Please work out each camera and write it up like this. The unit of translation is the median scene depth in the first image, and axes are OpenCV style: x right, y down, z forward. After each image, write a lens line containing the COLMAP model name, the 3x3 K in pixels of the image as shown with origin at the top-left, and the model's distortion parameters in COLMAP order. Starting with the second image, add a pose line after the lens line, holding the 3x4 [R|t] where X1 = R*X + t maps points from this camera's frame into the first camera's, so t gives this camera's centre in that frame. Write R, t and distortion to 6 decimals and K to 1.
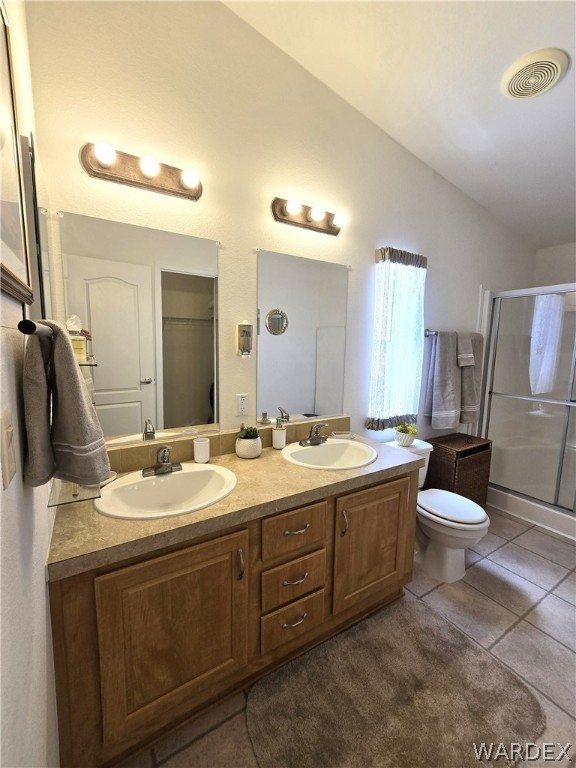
lens RADIAL K [[316.3, 0, 281.4], [0, 316.3, 383.3], [0, 0, 1]] dist [-0.004942, 0.002362]
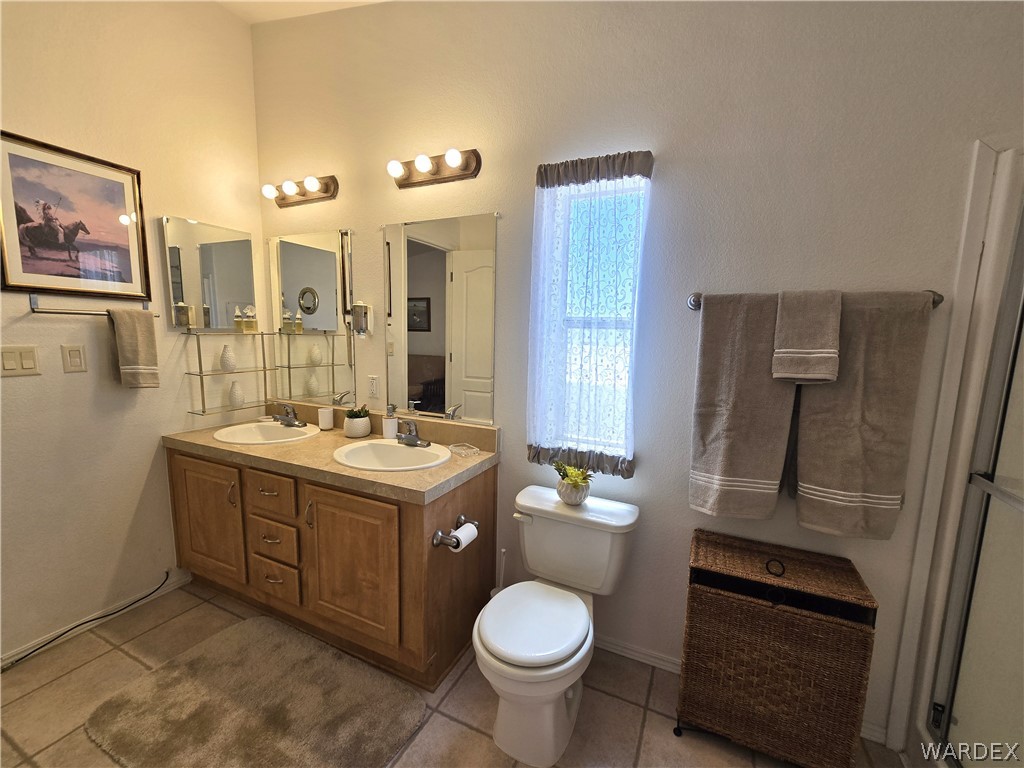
lens RADIAL K [[421.7, 0, 517.7], [0, 421.7, 390.3], [0, 0, 1]] dist [-0.004942, 0.002362]
pose [[0.560600, 0.107871, -0.821031, 1.211326], [-0.116268, 0.991911, 0.050934, -0.040430], [0.819884, 0.066906, 0.568607, 0.618456]]
